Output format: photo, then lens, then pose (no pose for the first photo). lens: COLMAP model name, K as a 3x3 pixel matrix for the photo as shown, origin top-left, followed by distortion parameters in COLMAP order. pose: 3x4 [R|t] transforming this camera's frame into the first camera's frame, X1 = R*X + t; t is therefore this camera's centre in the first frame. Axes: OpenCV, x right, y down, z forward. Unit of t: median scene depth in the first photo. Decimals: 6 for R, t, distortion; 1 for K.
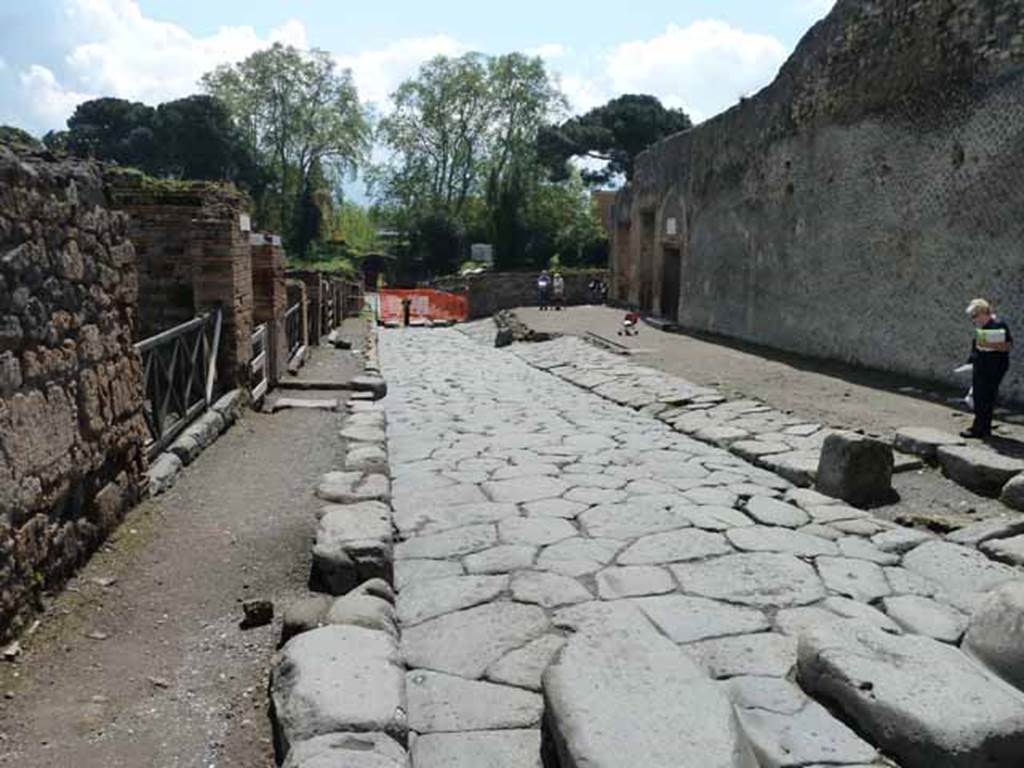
lens RADIAL K [[744.5, 0, 512.0], [0, 744.5, 384.0], [0, 0, 1]] dist [-0.020579, 0.003941]
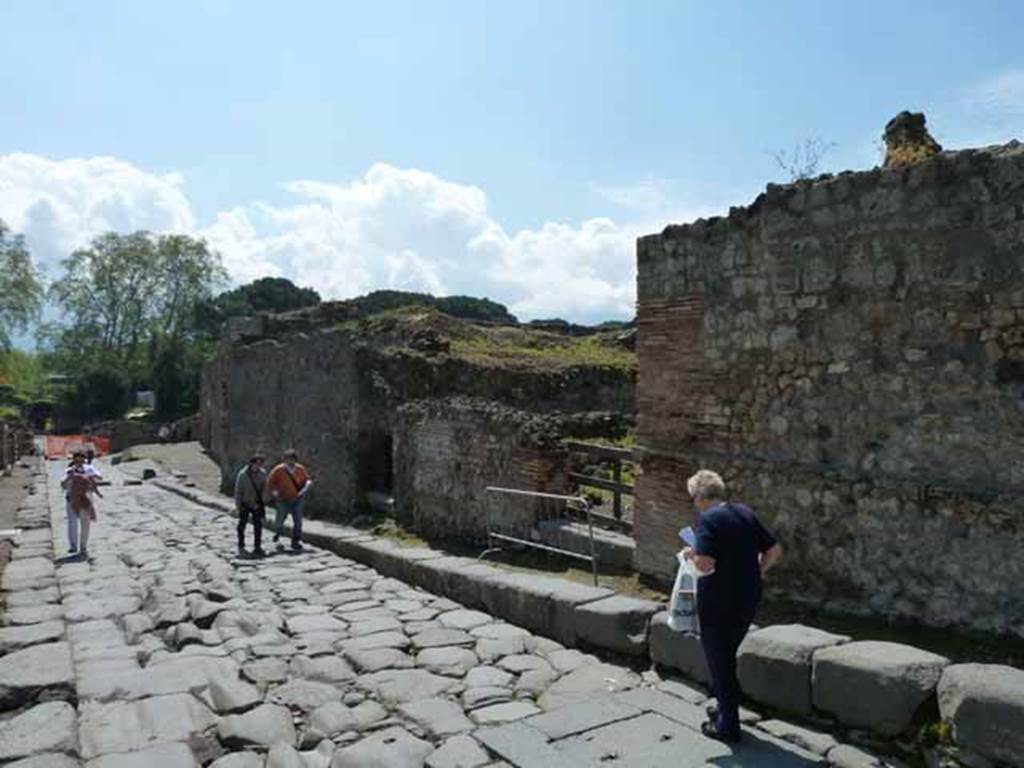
lens RADIAL K [[744.5, 0, 512.0], [0, 744.5, 384.0], [0, 0, 1]] dist [-0.020579, 0.003941]
pose [[0.926414, -0.007460, 0.376432, 0.047594], [0.072358, 0.984694, -0.158564, 0.026763], [-0.369488, 0.174134, 0.912774, -0.263171]]
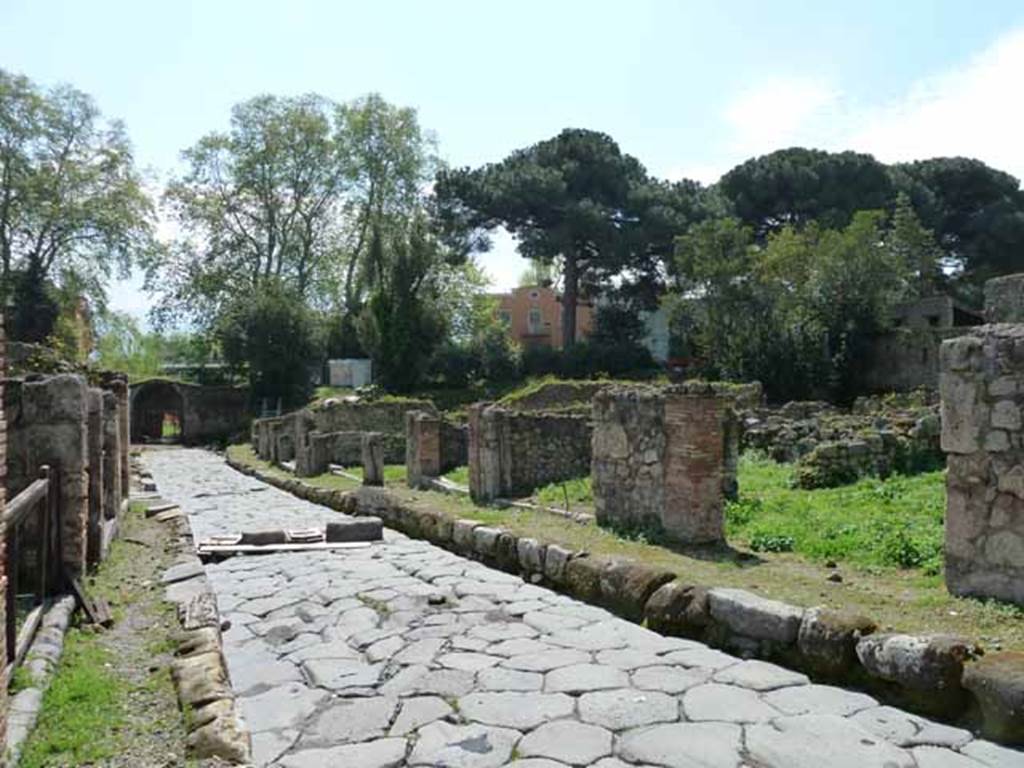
lens RADIAL K [[744.5, 0, 512.0], [0, 744.5, 384.0], [0, 0, 1]] dist [-0.020579, 0.003941]
pose [[0.963846, -0.029713, 0.264797, -0.061957], [0.079964, 0.980213, -0.181076, -0.036785], [-0.254177, 0.195703, 0.947151, 0.327133]]
